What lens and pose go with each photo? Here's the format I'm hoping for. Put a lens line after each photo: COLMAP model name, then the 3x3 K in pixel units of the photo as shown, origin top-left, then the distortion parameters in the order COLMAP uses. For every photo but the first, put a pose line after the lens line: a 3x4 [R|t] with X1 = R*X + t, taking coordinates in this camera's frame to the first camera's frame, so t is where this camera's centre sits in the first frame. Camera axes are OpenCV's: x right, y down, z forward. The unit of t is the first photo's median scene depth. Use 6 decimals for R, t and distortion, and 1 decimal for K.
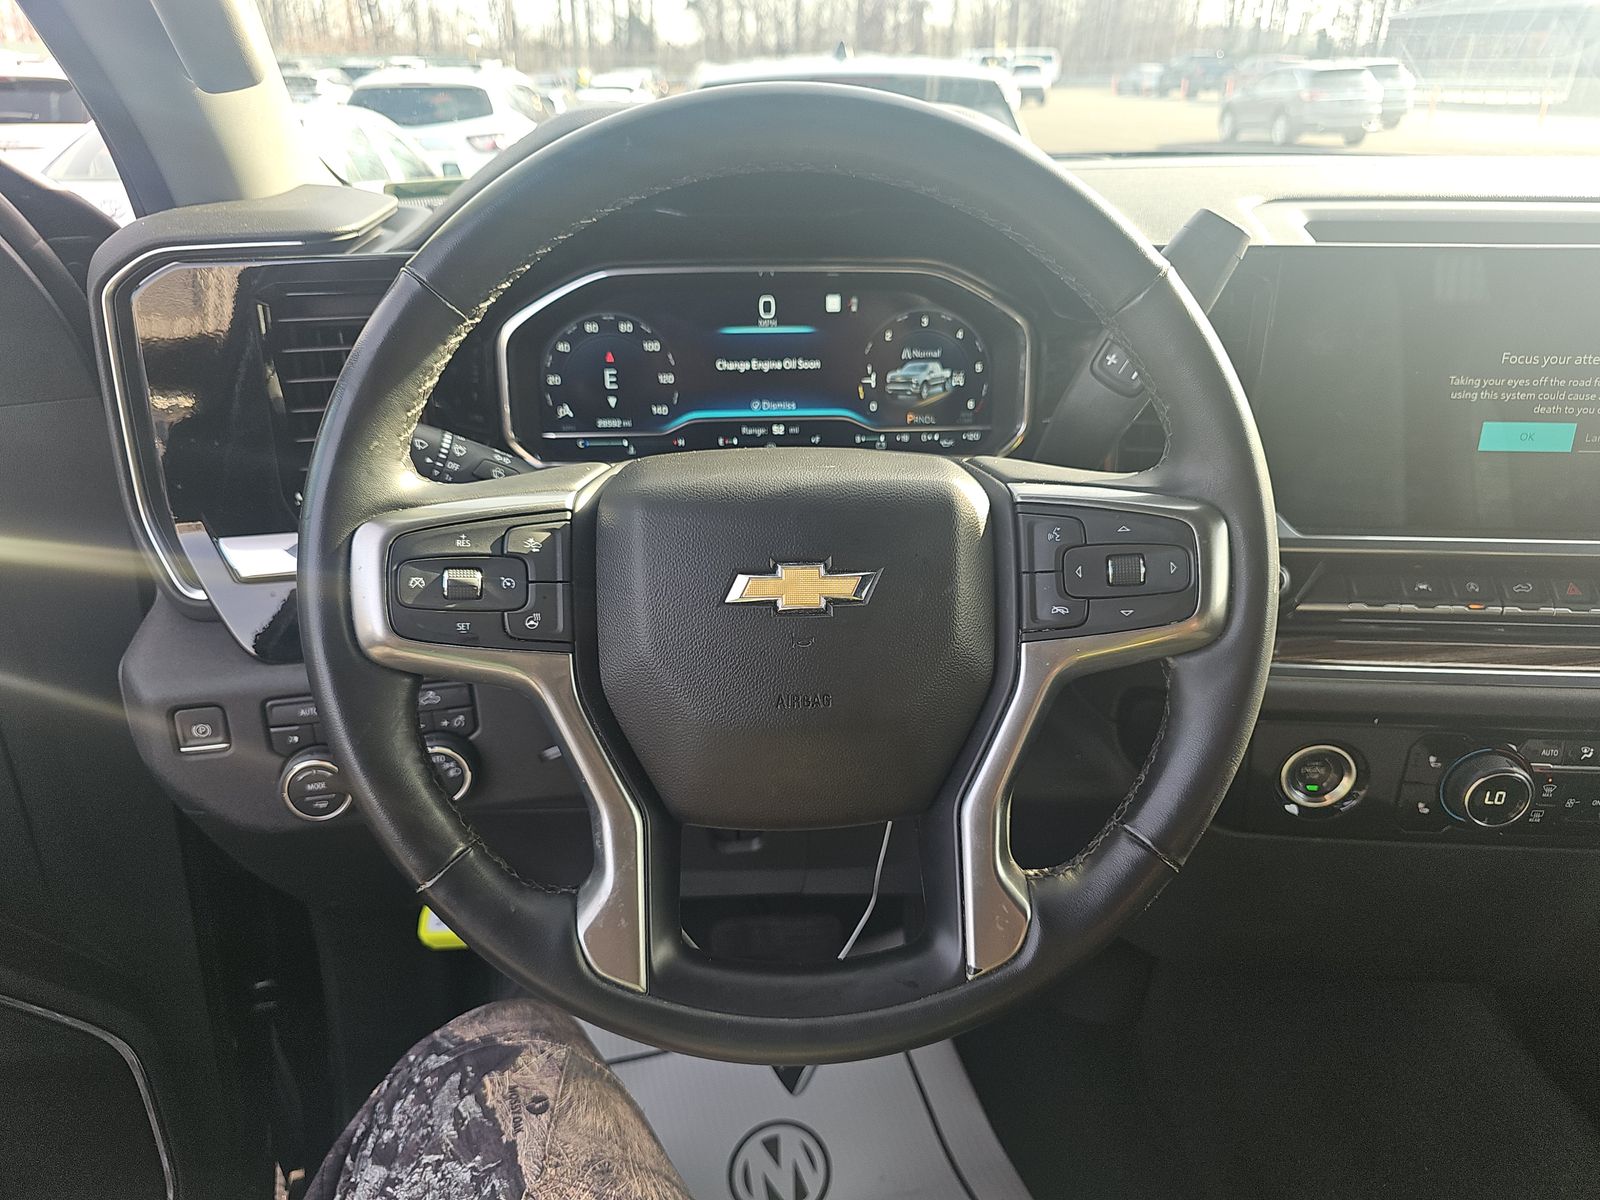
lens RADIAL K [[1102.0, 0, 800.0], [0, 1102.0, 600.0], [0, 0, 1]] dist [0.069374, -0.064093]
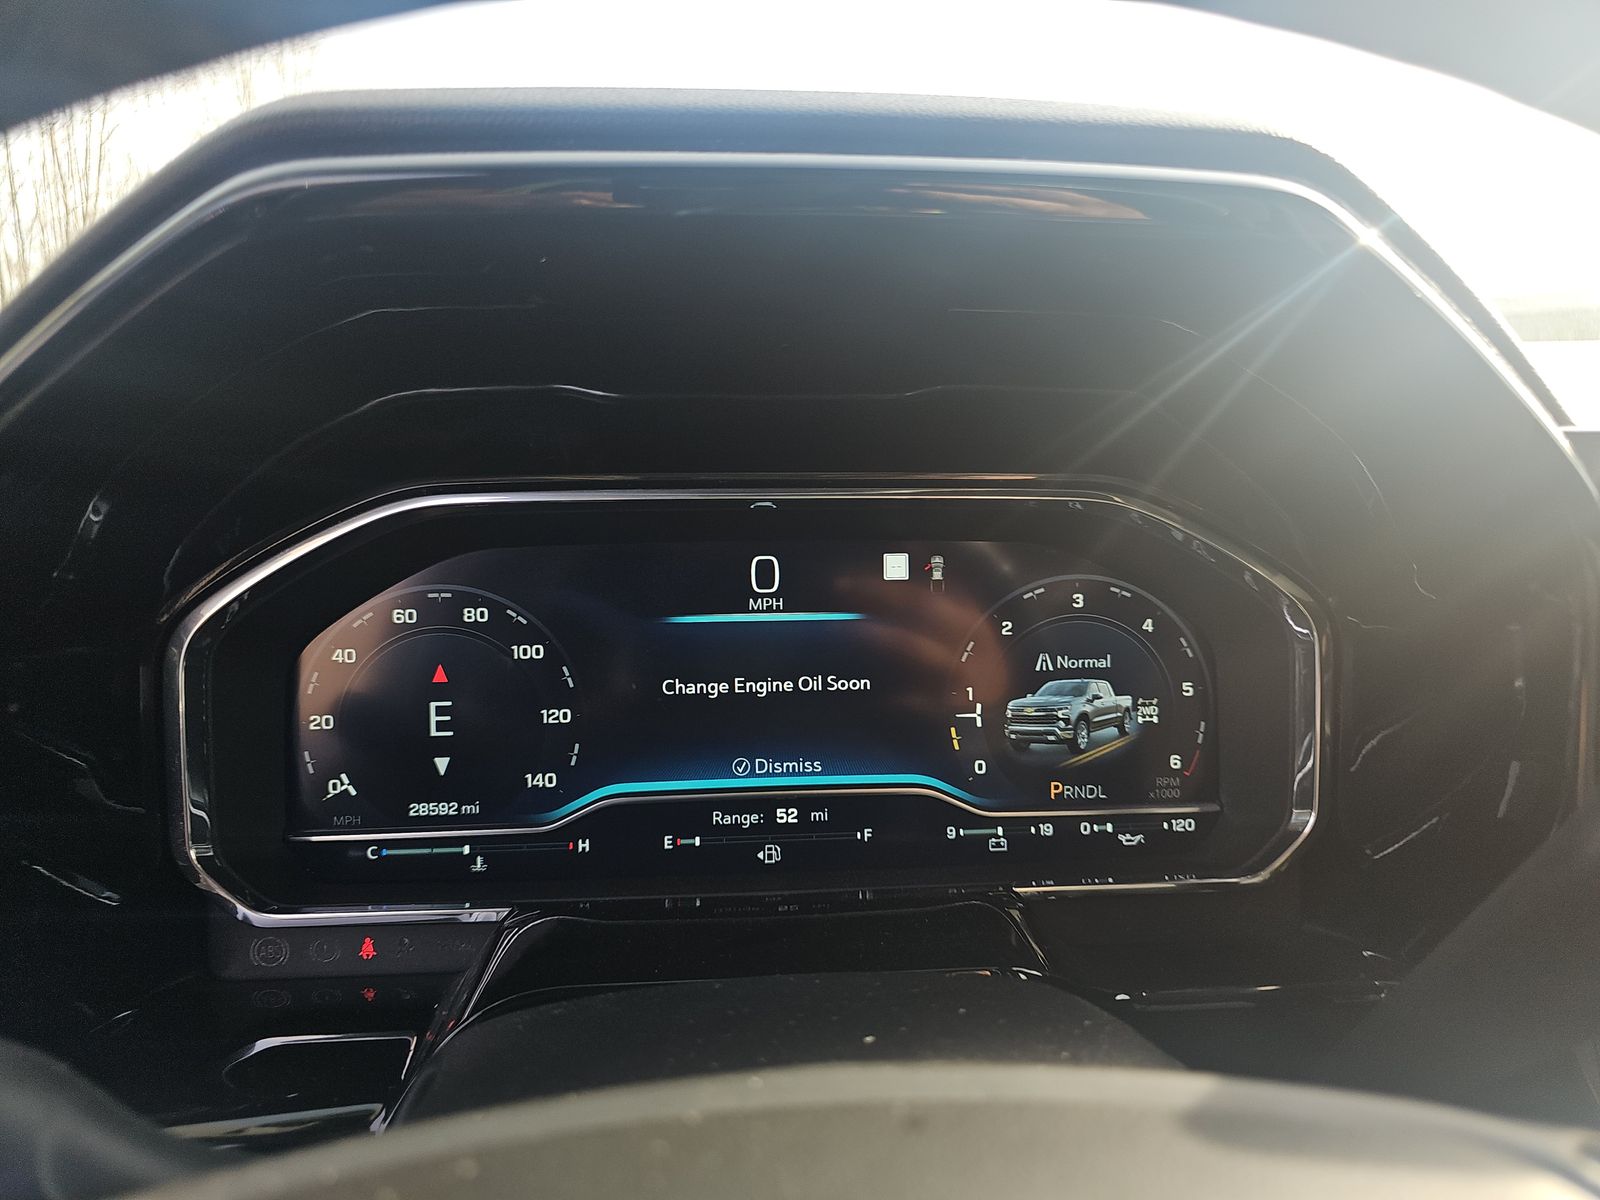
lens RADIAL K [[1048.4, 0, 805.3], [0, 1048.4, 594.7], [0, 0, 1]] dist [0.054408, -0.039467]
pose [[0.999984, -0.005322, 0.001805, -0.011896], [0.005605, 0.967953, -0.251068, -0.133024], [-0.000411, 0.251074, 0.967968, 0.530725]]
